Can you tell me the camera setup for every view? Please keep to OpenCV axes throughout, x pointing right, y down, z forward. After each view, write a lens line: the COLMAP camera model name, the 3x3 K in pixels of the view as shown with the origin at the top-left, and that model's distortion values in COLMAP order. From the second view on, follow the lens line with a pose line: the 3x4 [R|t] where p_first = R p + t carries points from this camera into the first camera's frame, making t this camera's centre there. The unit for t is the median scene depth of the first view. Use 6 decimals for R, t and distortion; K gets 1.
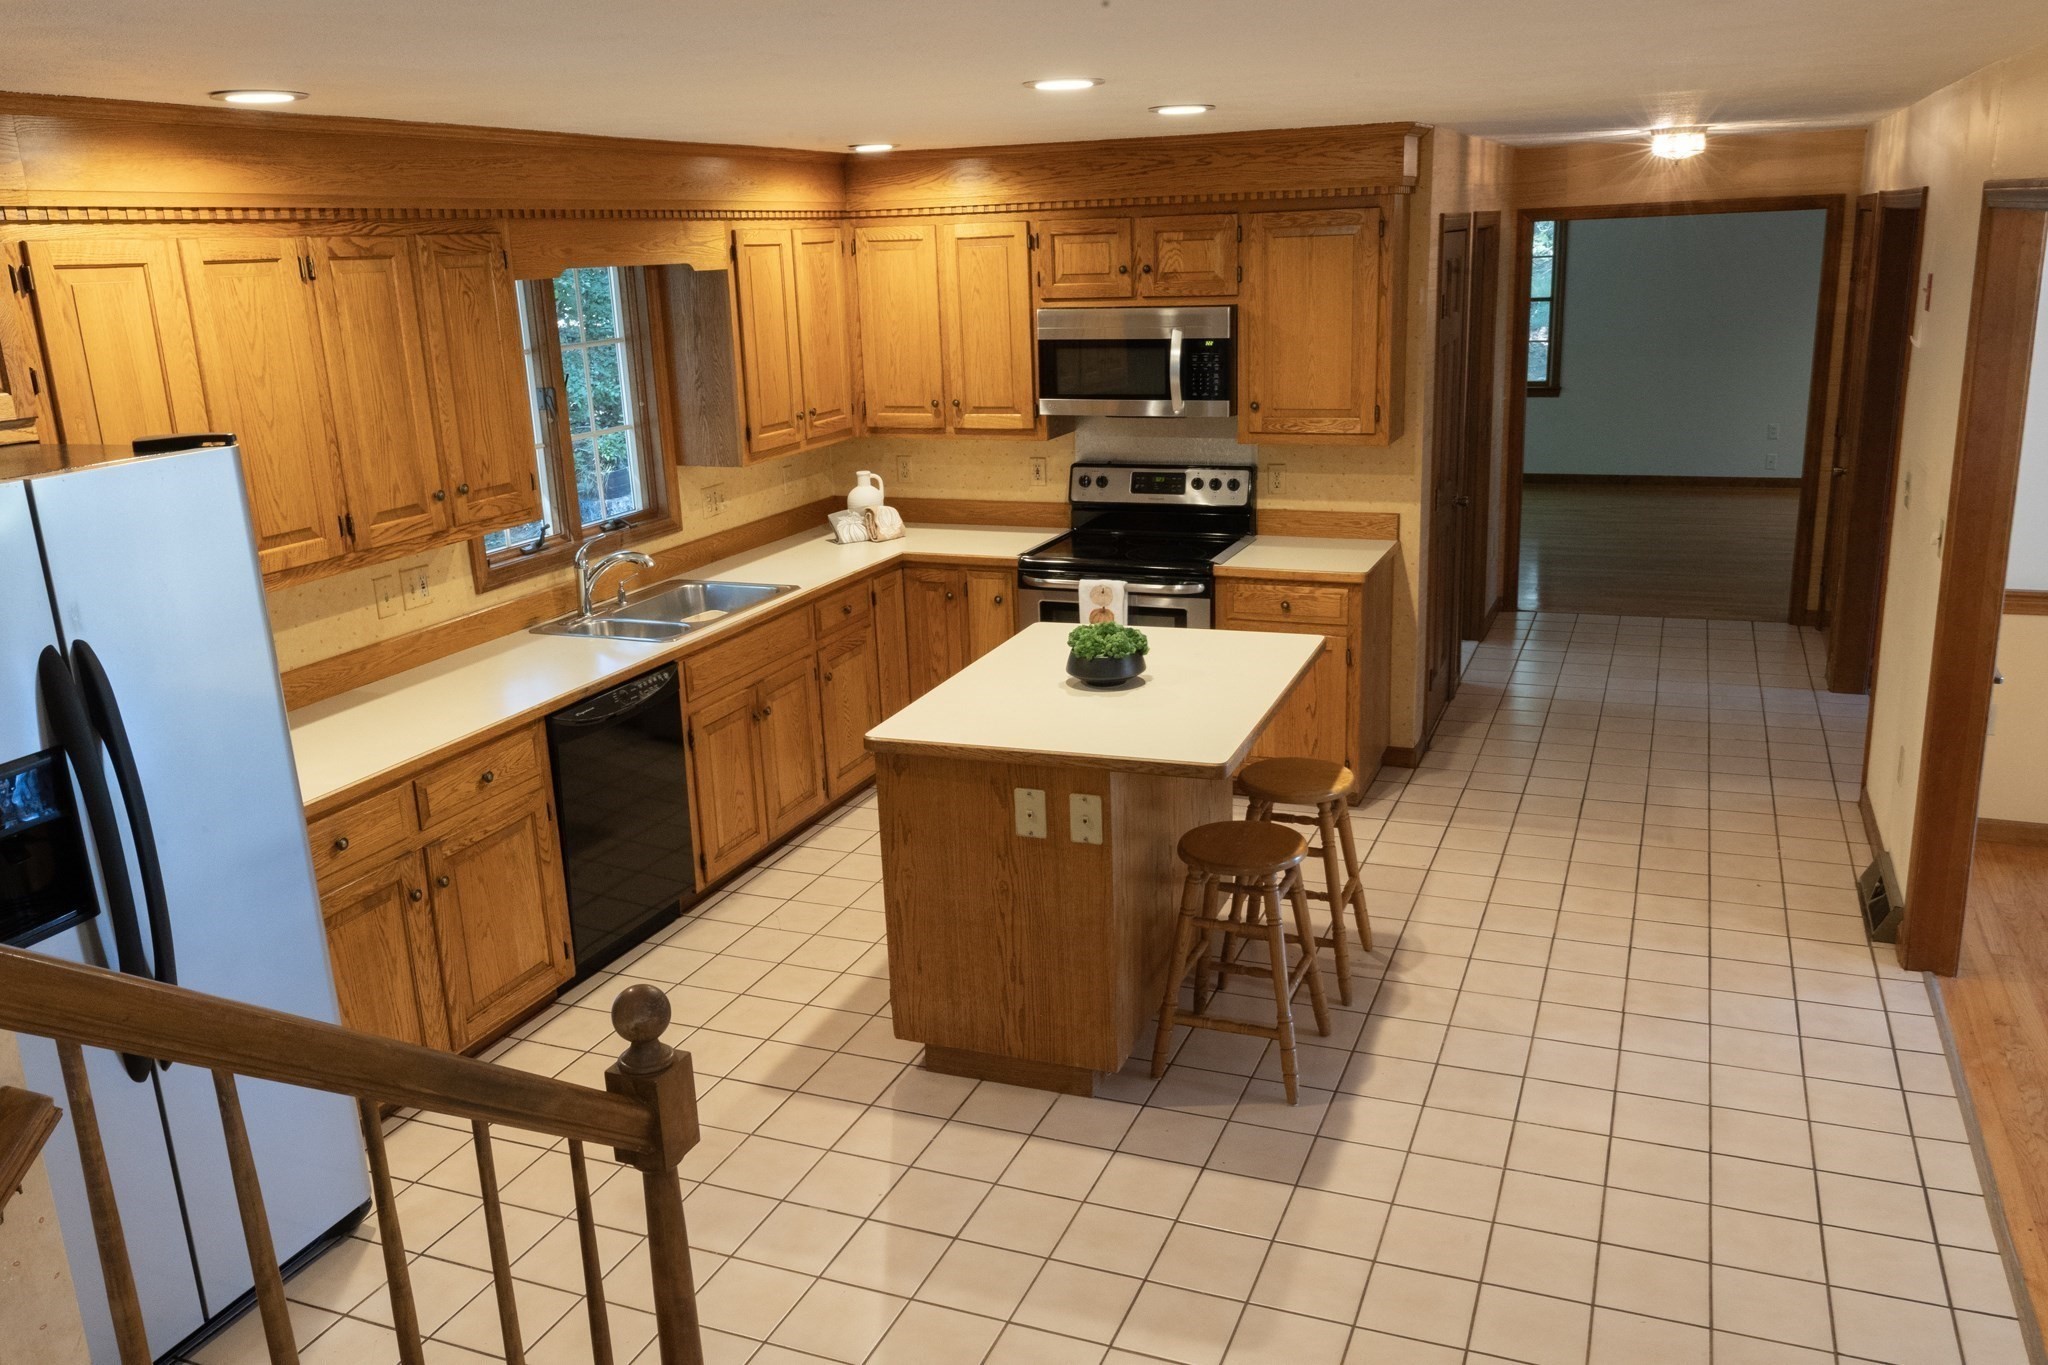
lens RADIAL K [[1605.5, 0, 1024.0], [0, 1605.5, 682.5], [0, 0, 1]] dist [0.004592, 0.001339]
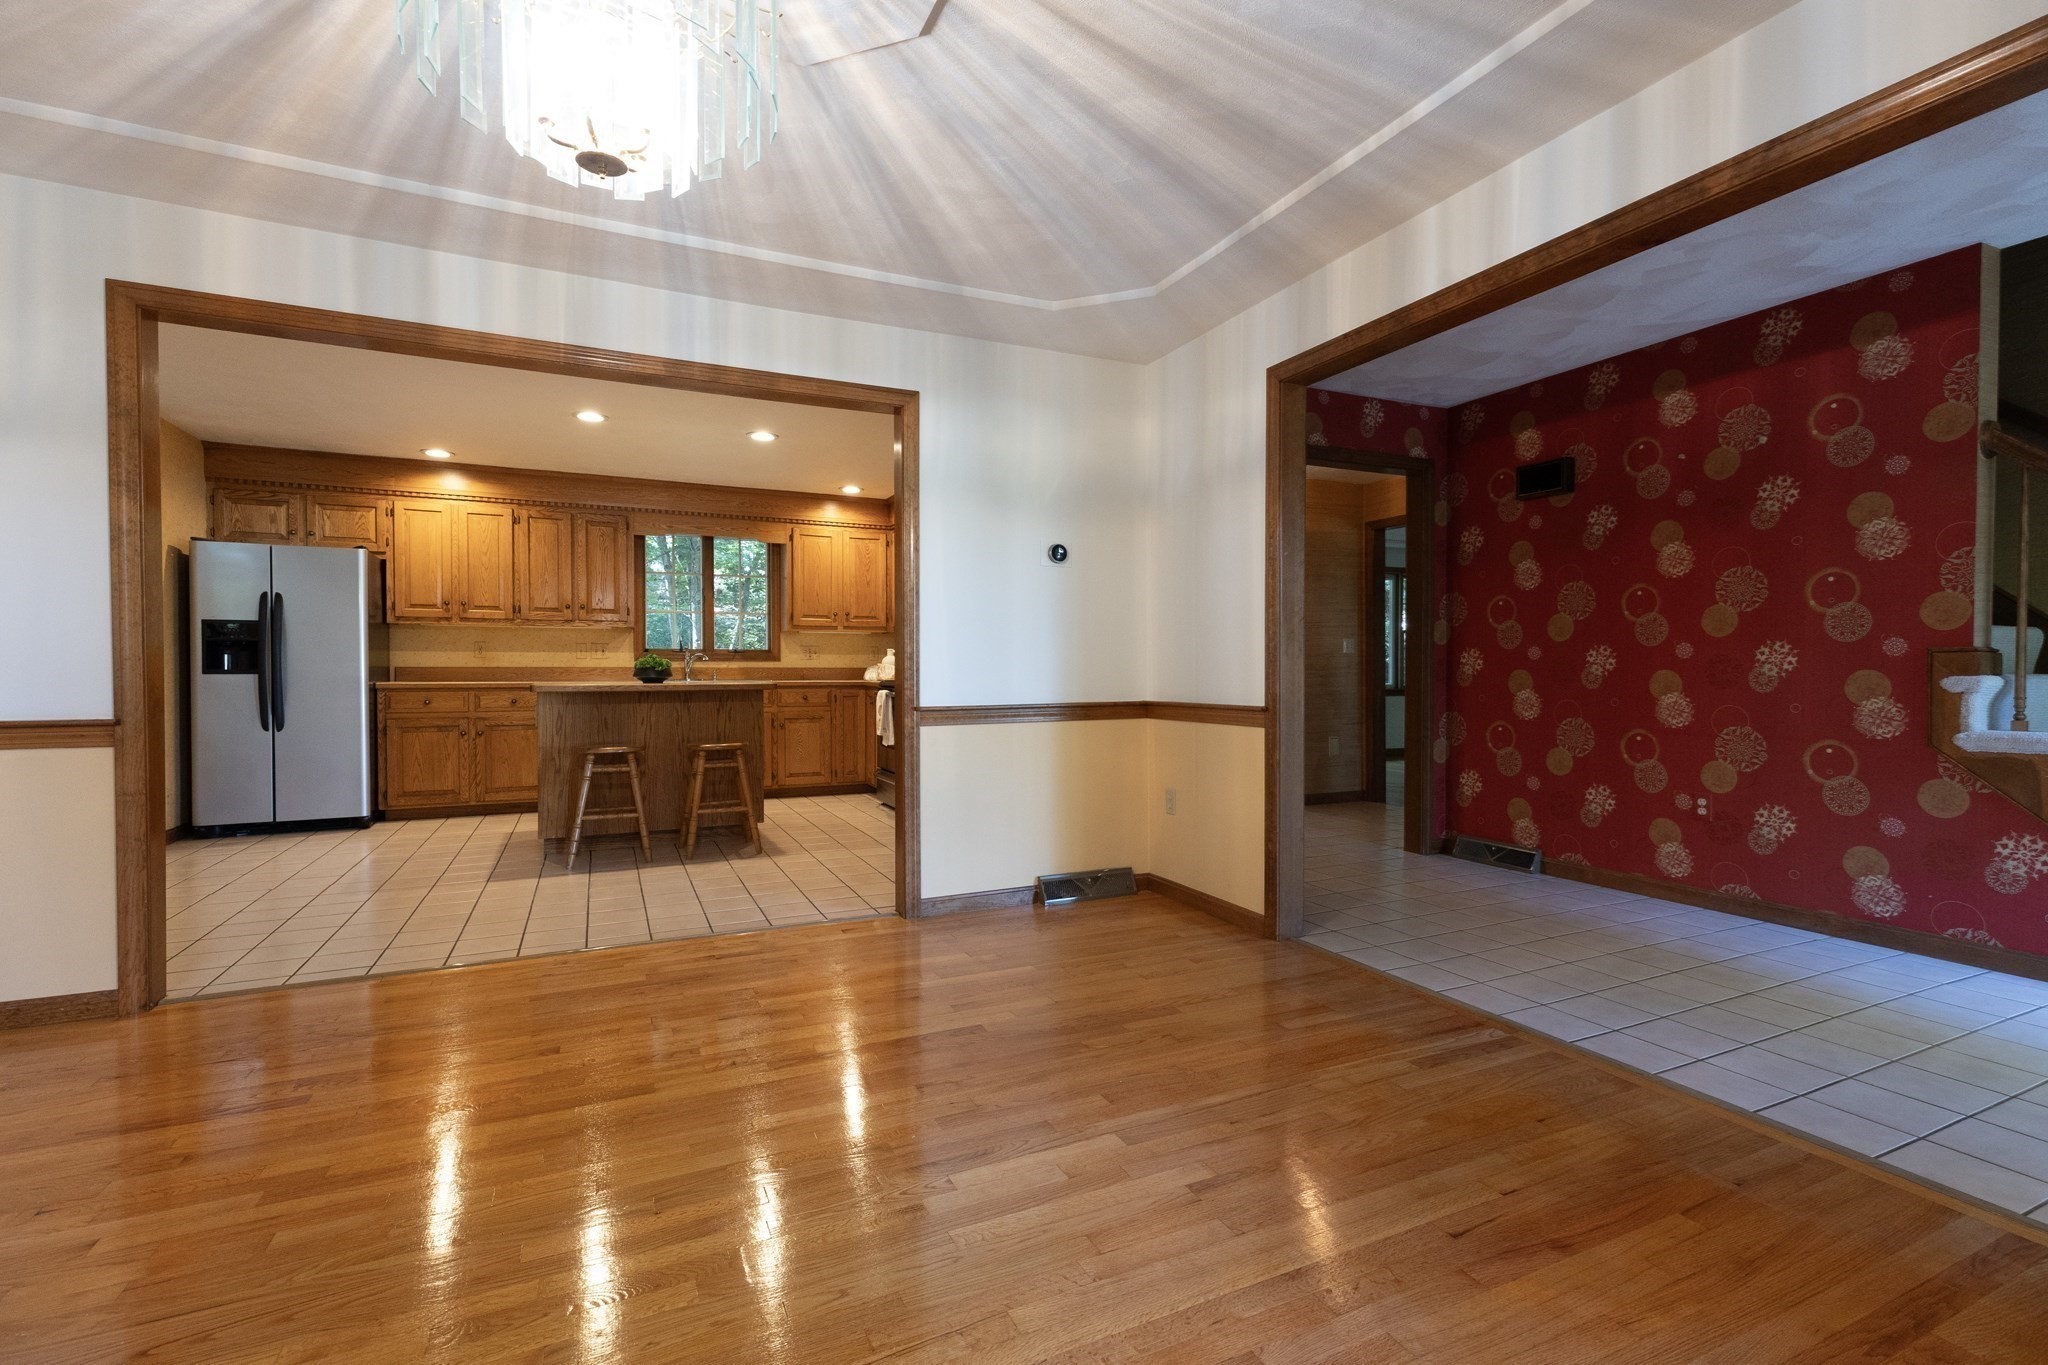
lens RADIAL K [[909.3, 0, 1024.0], [0, 909.3, 682.5], [0, 0, 1]] dist [0.001375, 0.000054]
pose [[0.734414, 0.049366, -0.676904, 0.955195], [-0.209853, 0.964996, -0.157306, 0.065721], [0.645444, 0.257578, 0.719066, 0.341249]]
